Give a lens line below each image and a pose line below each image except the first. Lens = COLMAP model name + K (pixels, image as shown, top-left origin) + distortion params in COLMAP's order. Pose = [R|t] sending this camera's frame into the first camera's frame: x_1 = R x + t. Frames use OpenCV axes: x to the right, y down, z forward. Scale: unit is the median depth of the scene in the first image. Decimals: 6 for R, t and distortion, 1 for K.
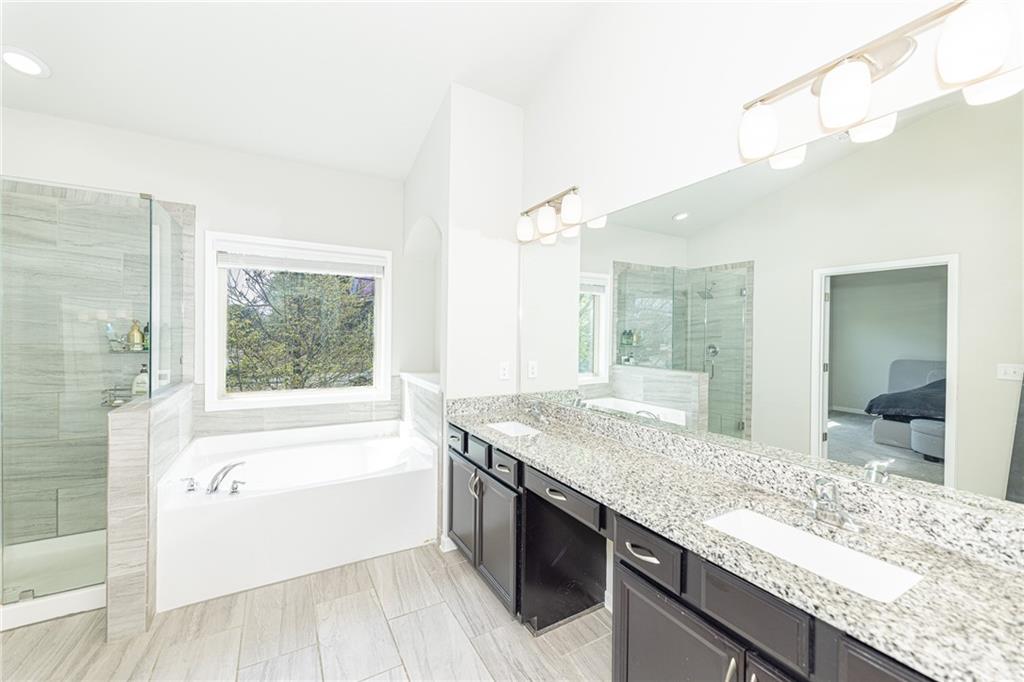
lens RADIAL K [[404.1, 0, 511.5], [0, 404.1, 337.0], [0, 0, 1]] dist [0.000945, -0.000781]
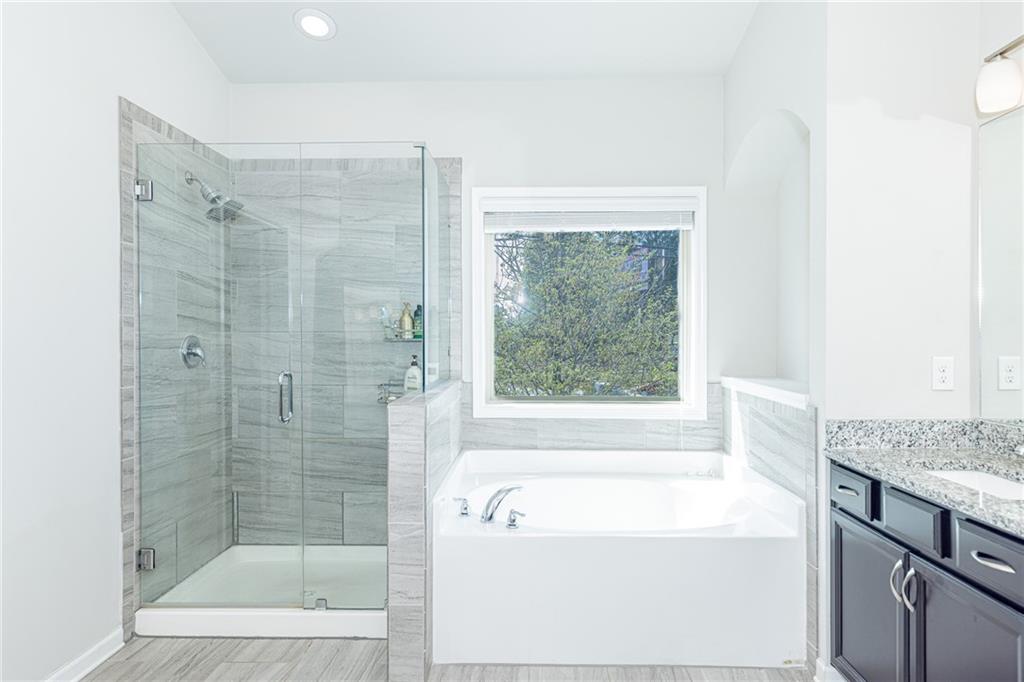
lens RADIAL K [[585.4, 0, 514.5], [0, 585.4, 334.0], [0, 0, 1]] dist [0.002187, -0.001451]
pose [[0.854292, -0.014332, -0.519597, -0.108232], [0.008809, 0.999875, -0.013096, 0.042683], [0.519720, 0.006610, 0.854311, 0.076509]]
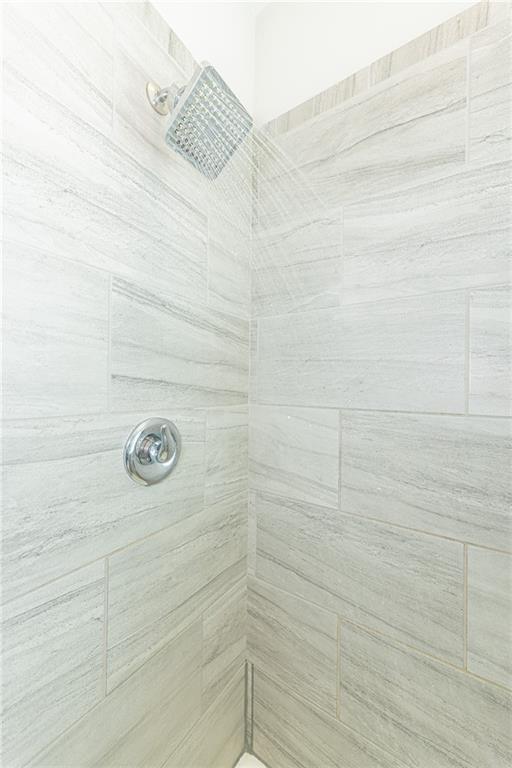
lens RADIAL K [[303.0, 0, 258.6], [0, 303.0, 387.0], [0, 0, 1]] dist [0.000945, -0.000781]
pose [[0.447862, -0.008145, -0.894066, -0.934298], [-0.015691, 0.999733, -0.016968, -0.001052], [0.893965, 0.021628, 0.447614, 0.681471]]
